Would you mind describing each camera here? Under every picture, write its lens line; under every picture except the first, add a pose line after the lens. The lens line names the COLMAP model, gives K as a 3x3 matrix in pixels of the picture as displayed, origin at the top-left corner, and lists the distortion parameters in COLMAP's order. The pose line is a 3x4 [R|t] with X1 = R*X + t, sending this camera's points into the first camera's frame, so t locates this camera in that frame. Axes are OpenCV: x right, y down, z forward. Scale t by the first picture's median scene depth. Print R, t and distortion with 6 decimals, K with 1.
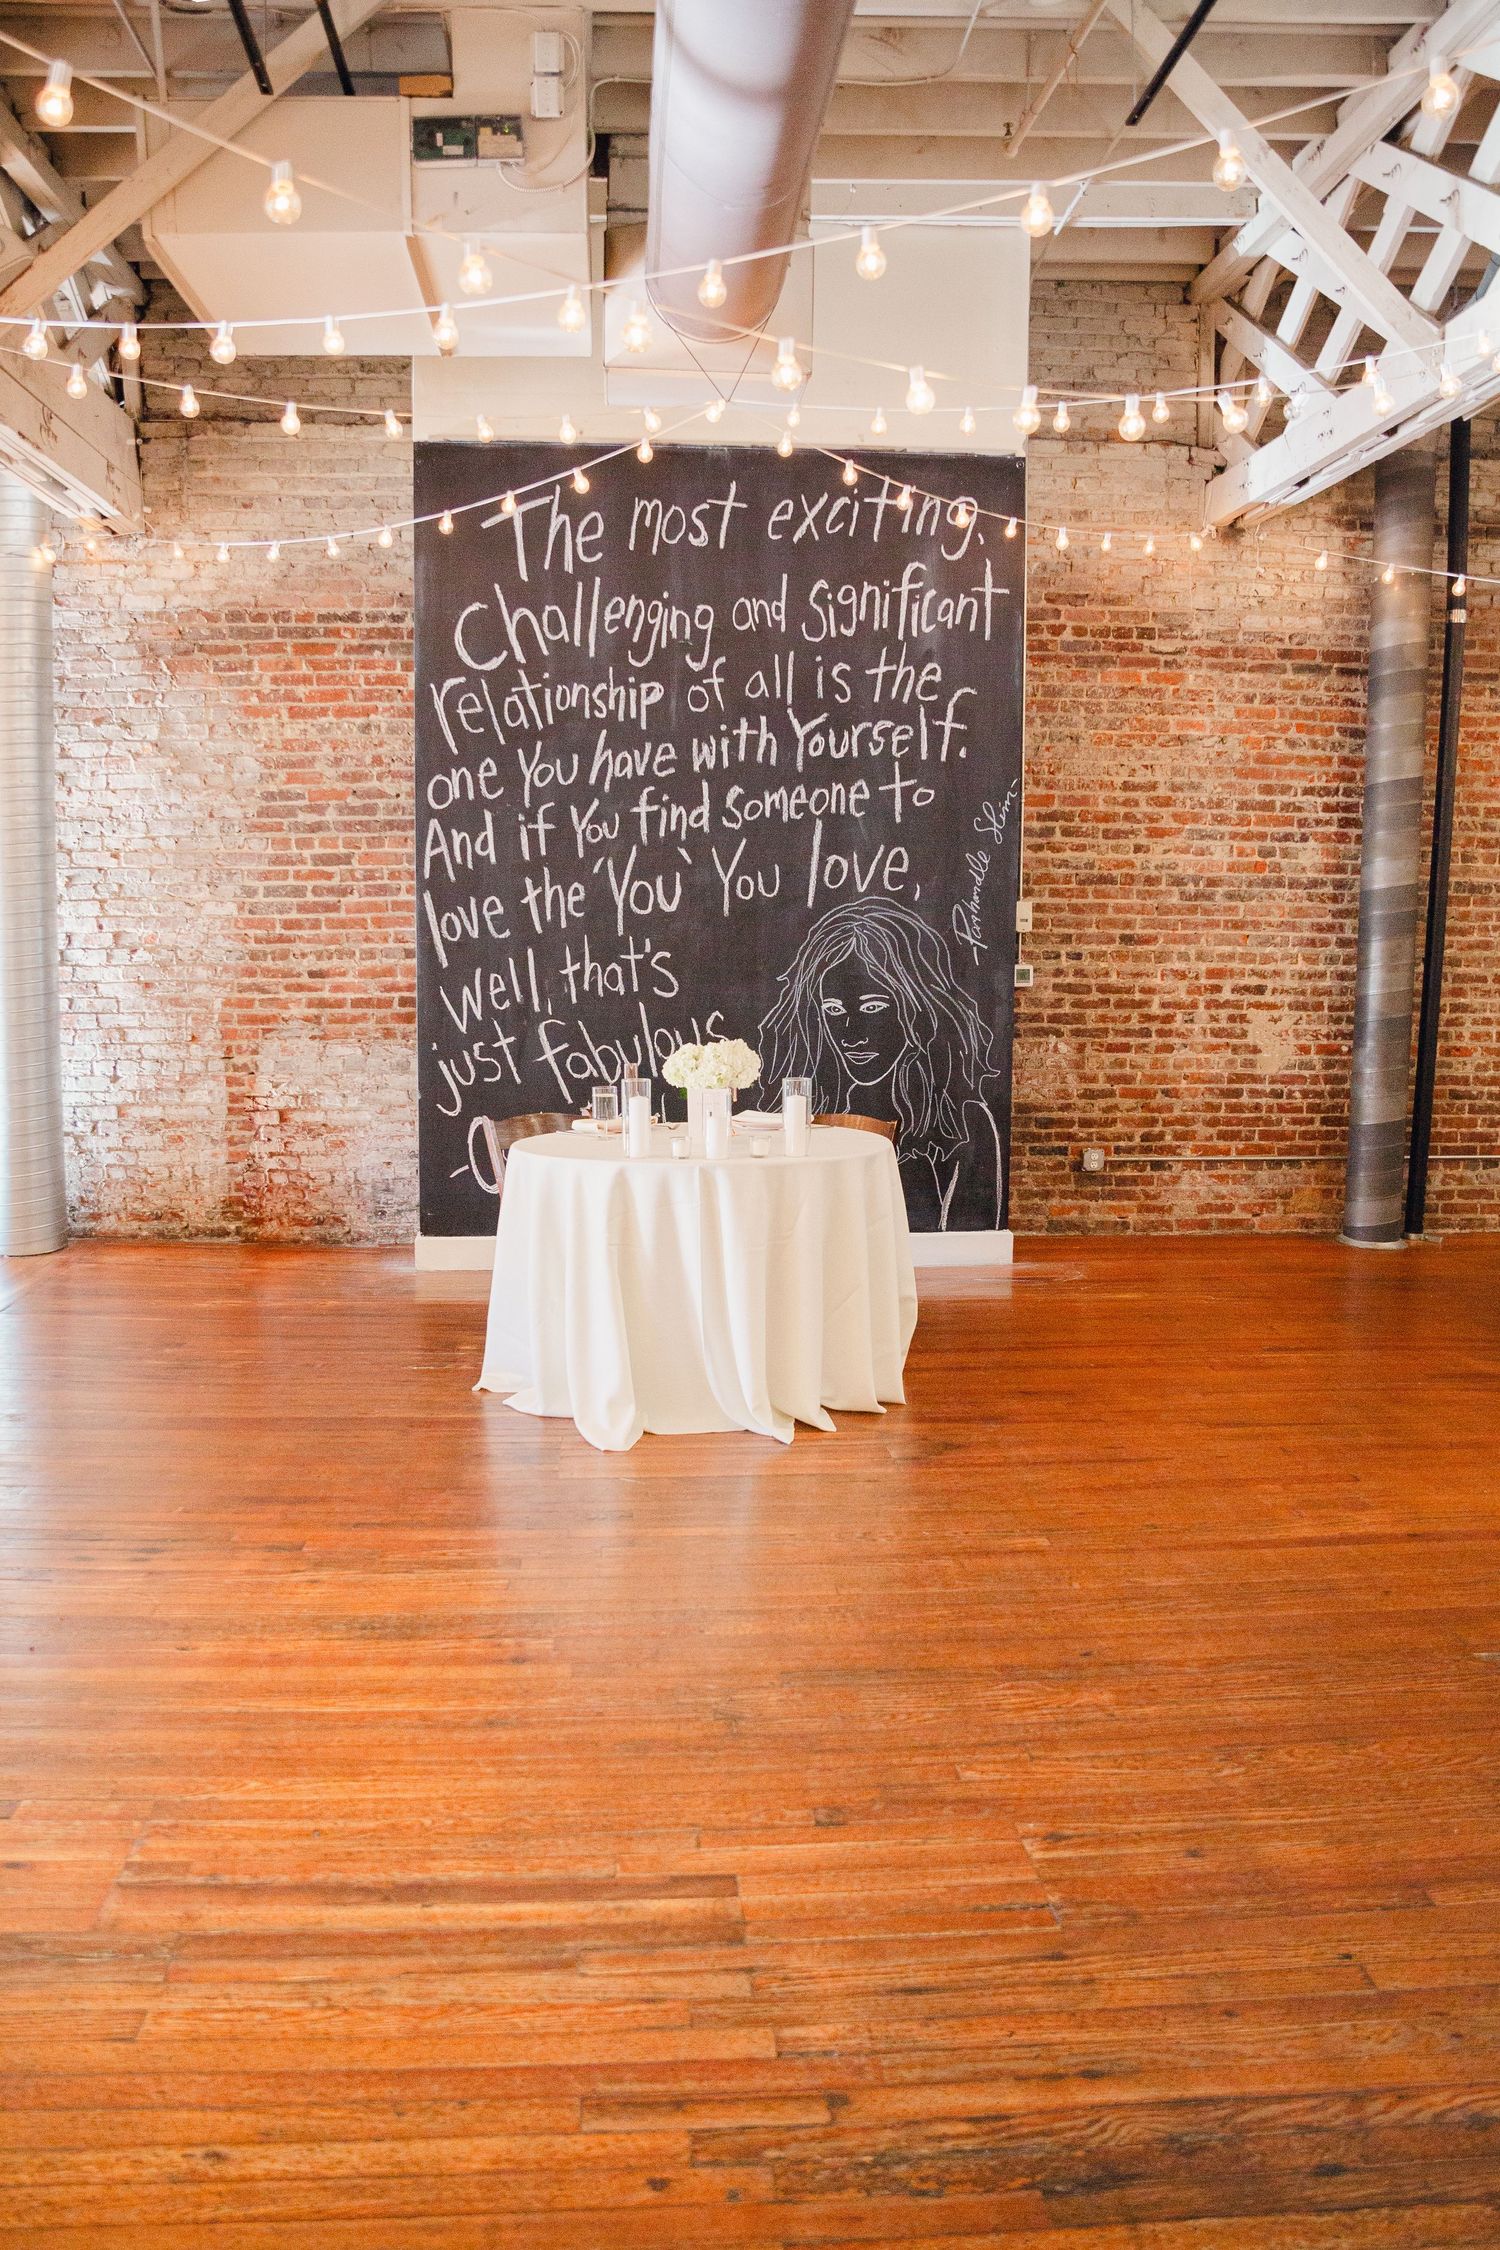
lens RADIAL K [[1624.8, 0, 729.8], [0, 1624.8, 1142.1], [0, 0, 1]] dist [-0.089420, 0.030412]
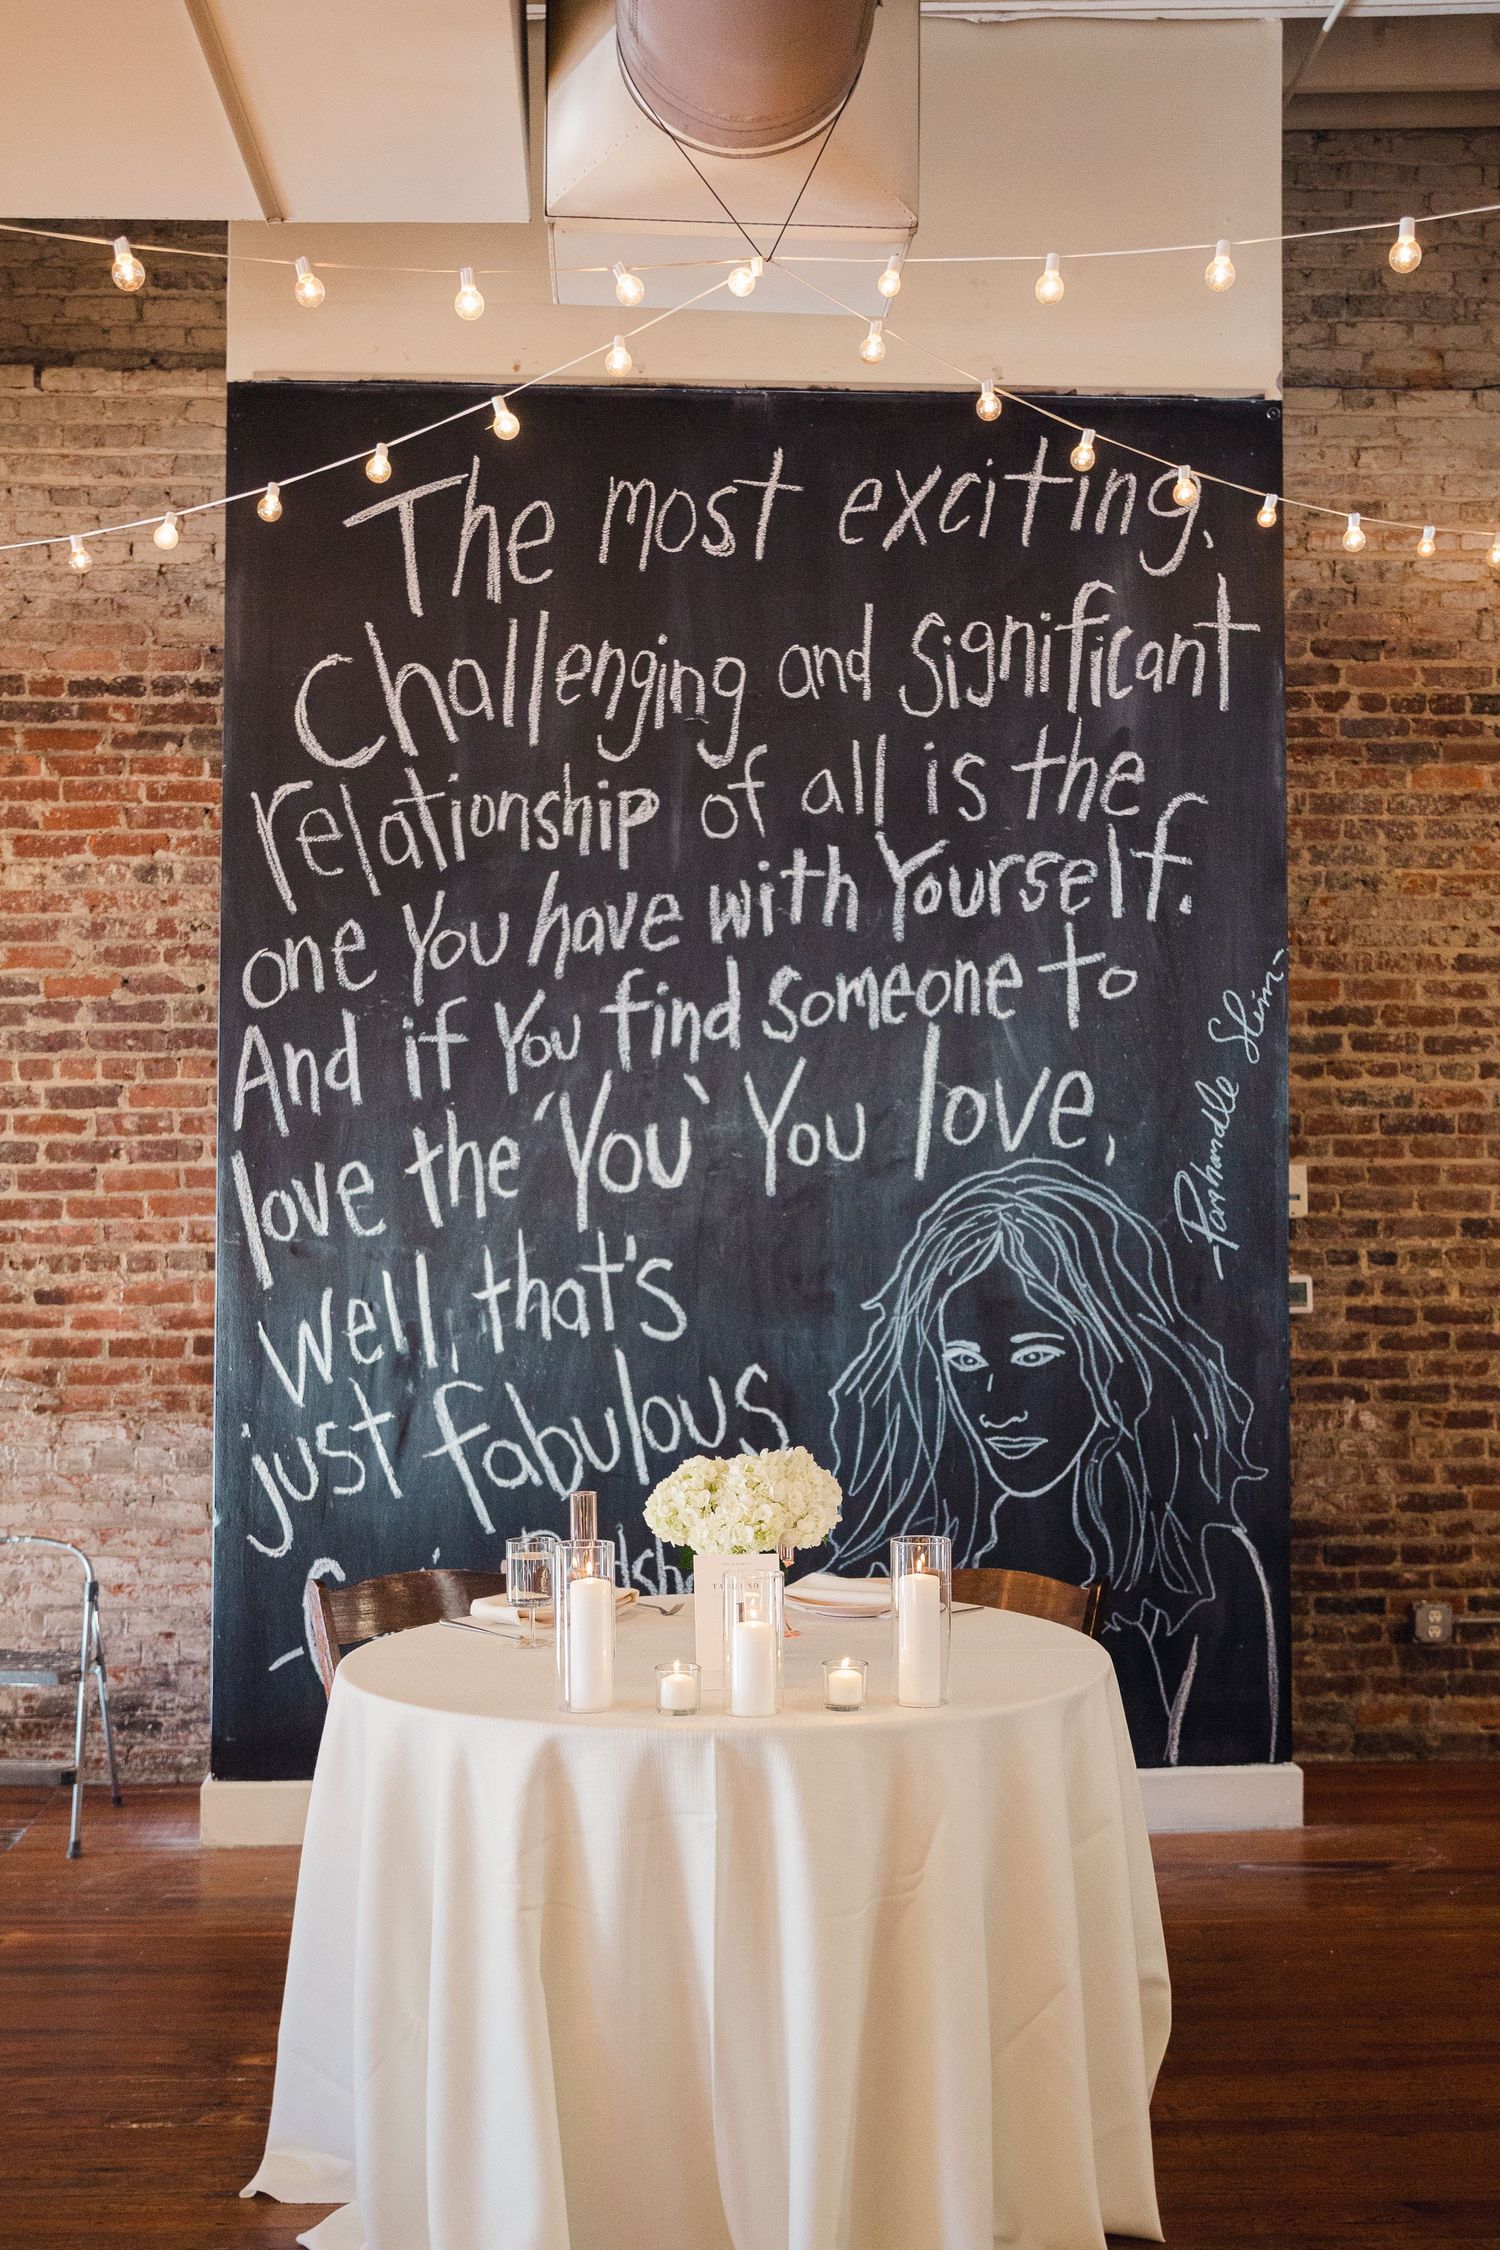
lens RADIAL K [[2245.3, 0, 748.9], [0, 2245.3, 1120.9], [0, 0, 1]] dist [-0.012039, 0.000000]
pose [[0.999913, -0.006023, -0.011763, -0.000458], [0.004004, 0.986334, -0.164712, -0.036225], [0.012594, 0.164650, 0.986272, 0.226579]]
